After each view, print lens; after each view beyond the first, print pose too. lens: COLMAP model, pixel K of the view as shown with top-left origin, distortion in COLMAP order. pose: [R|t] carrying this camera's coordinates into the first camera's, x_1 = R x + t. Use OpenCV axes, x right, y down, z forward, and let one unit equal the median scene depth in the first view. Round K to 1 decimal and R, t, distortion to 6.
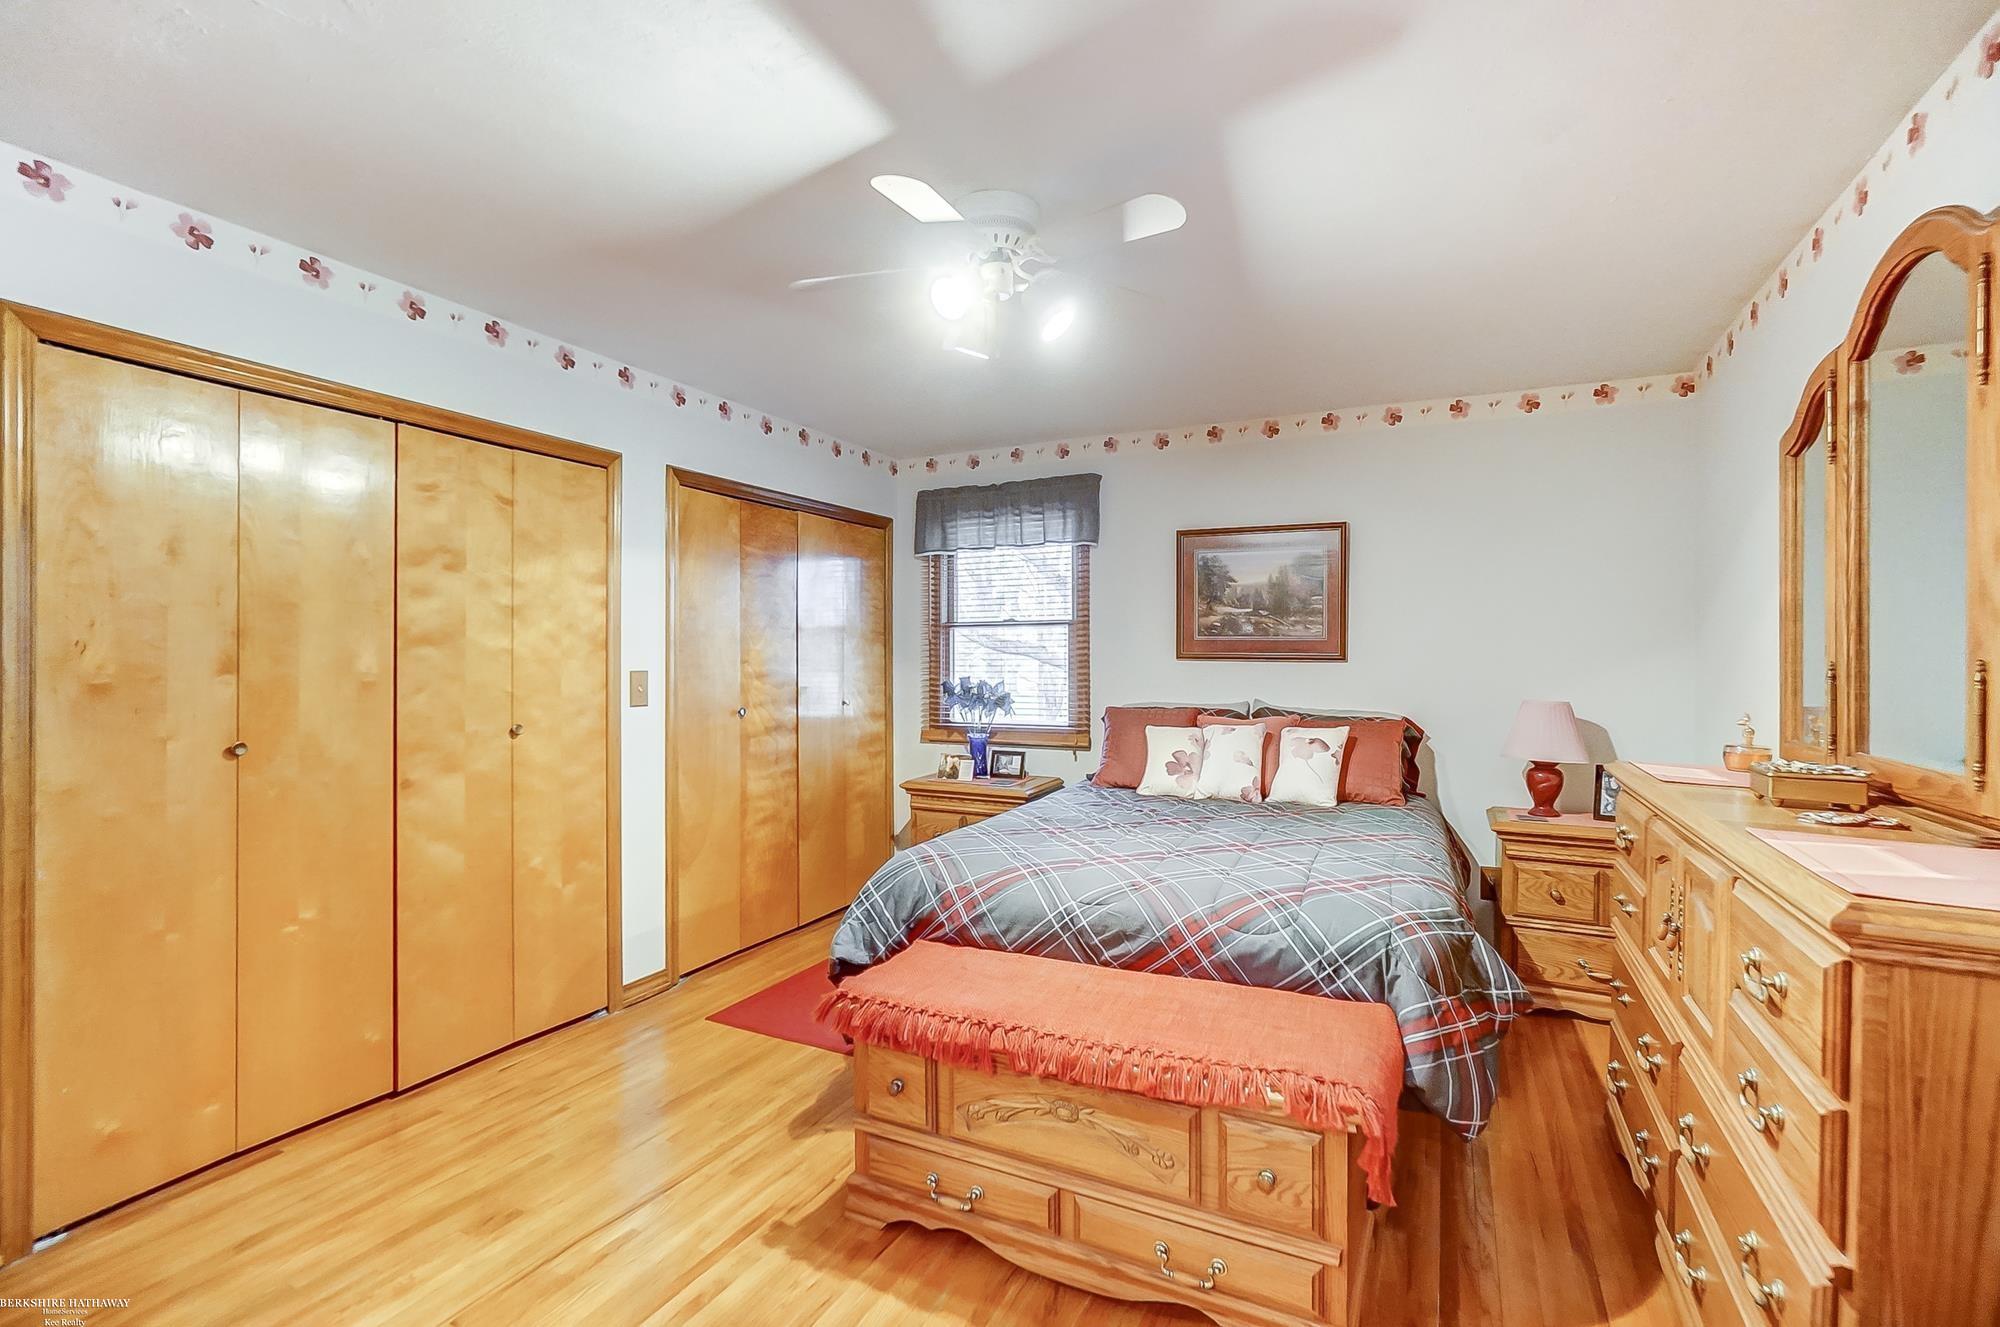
lens RADIAL K [[910.3, 0, 992.5], [0, 910.3, 656.6], [0, 0, 1]] dist [-0.001711, -0.000429]
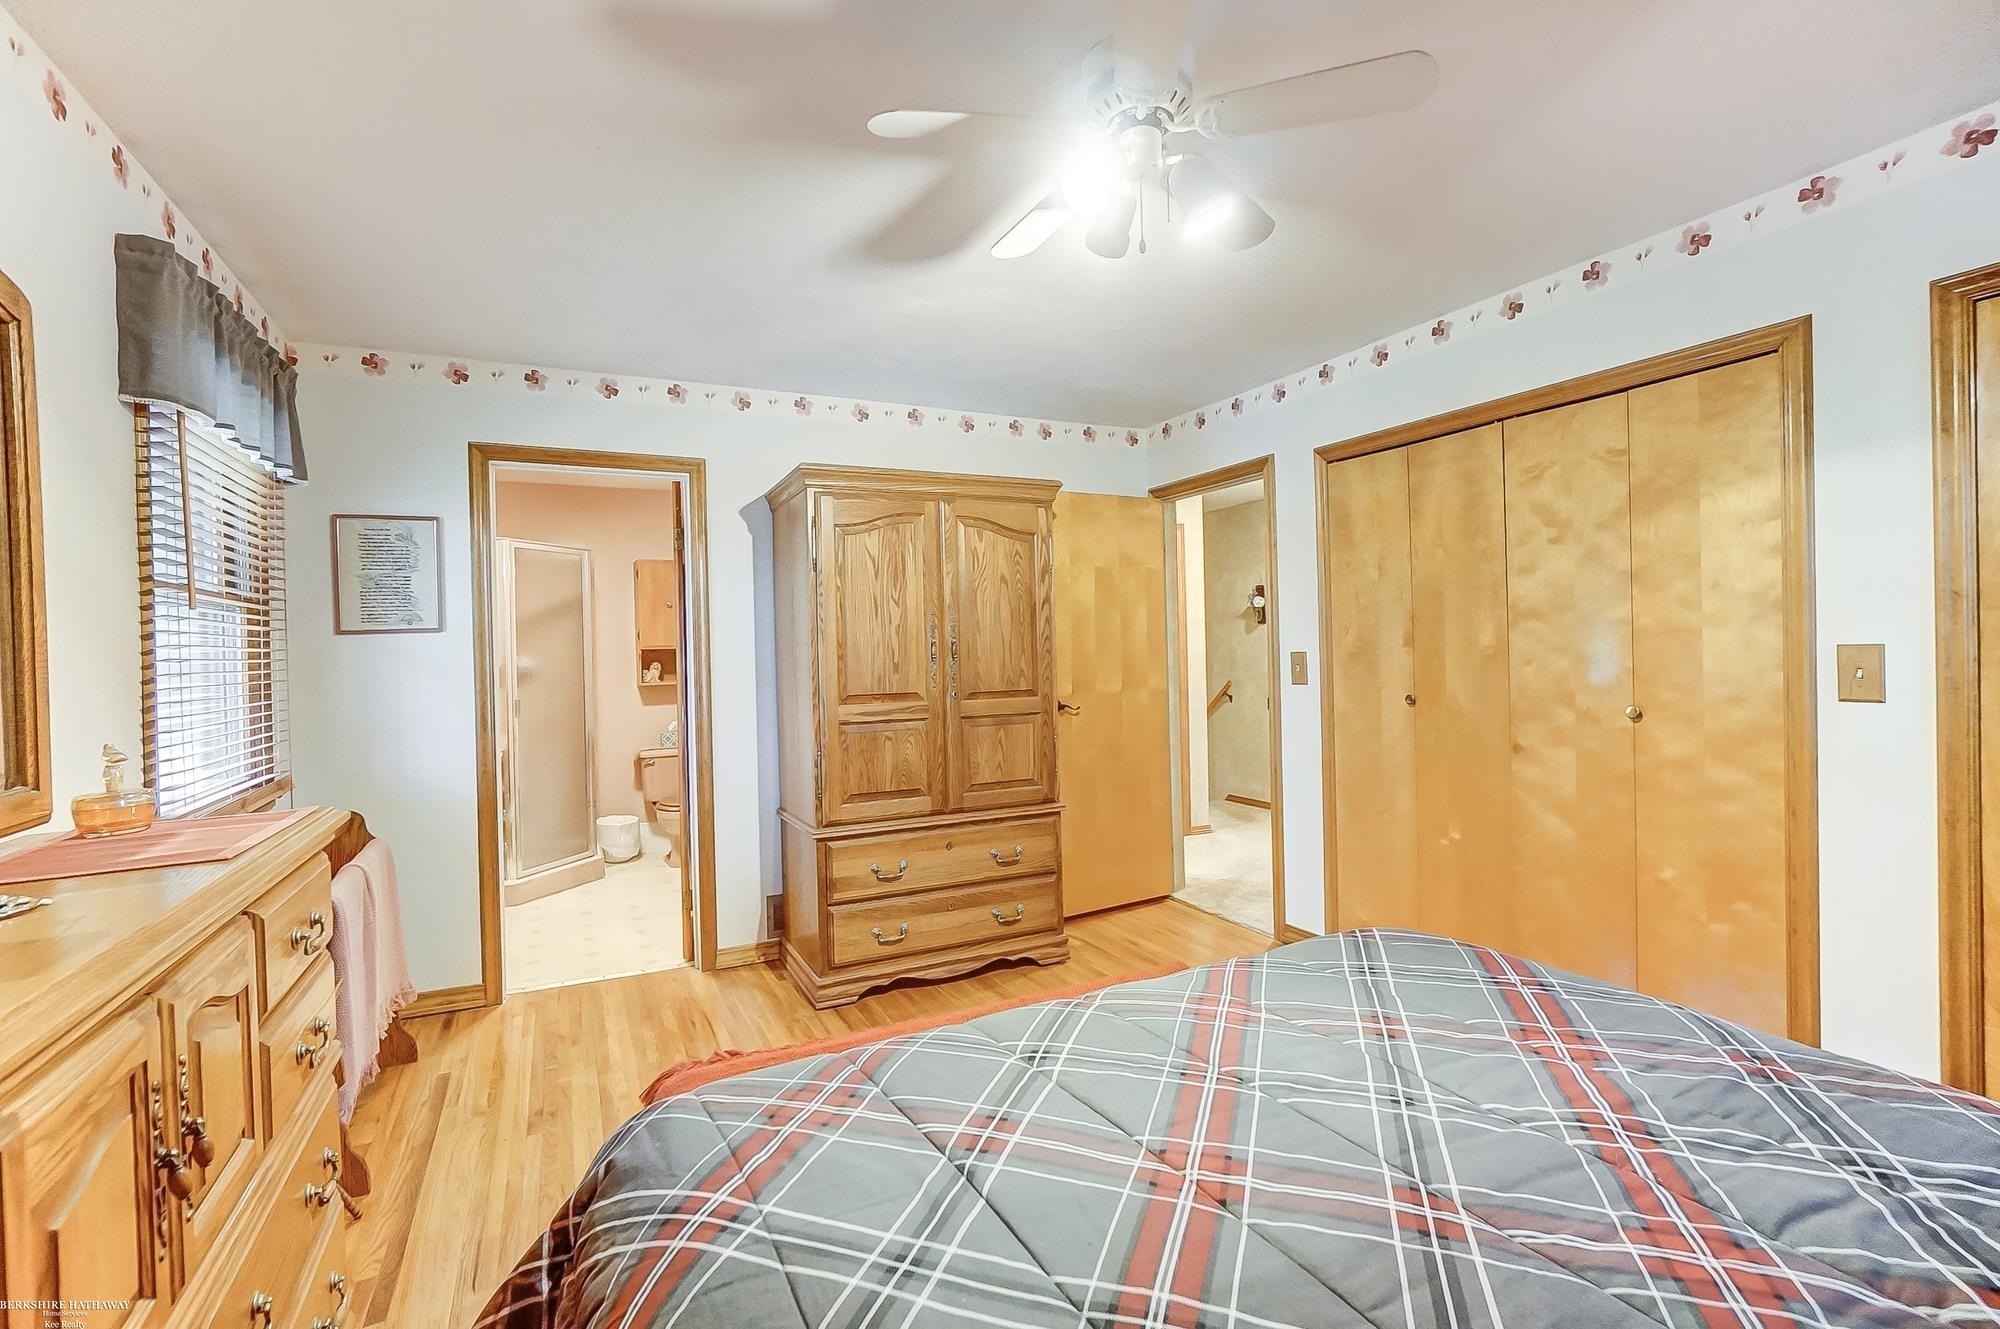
lens RADIAL K [[910.3, 0, 992.5], [0, 910.3, 657.6], [0, 0, 1]] dist [-0.001711, -0.000429]
pose [[-0.599529, 0.017647, -0.800158, 0.603372], [0.022888, 0.999726, 0.004898, 0.011838], [0.800026, -0.015378, -0.599769, 1.152126]]
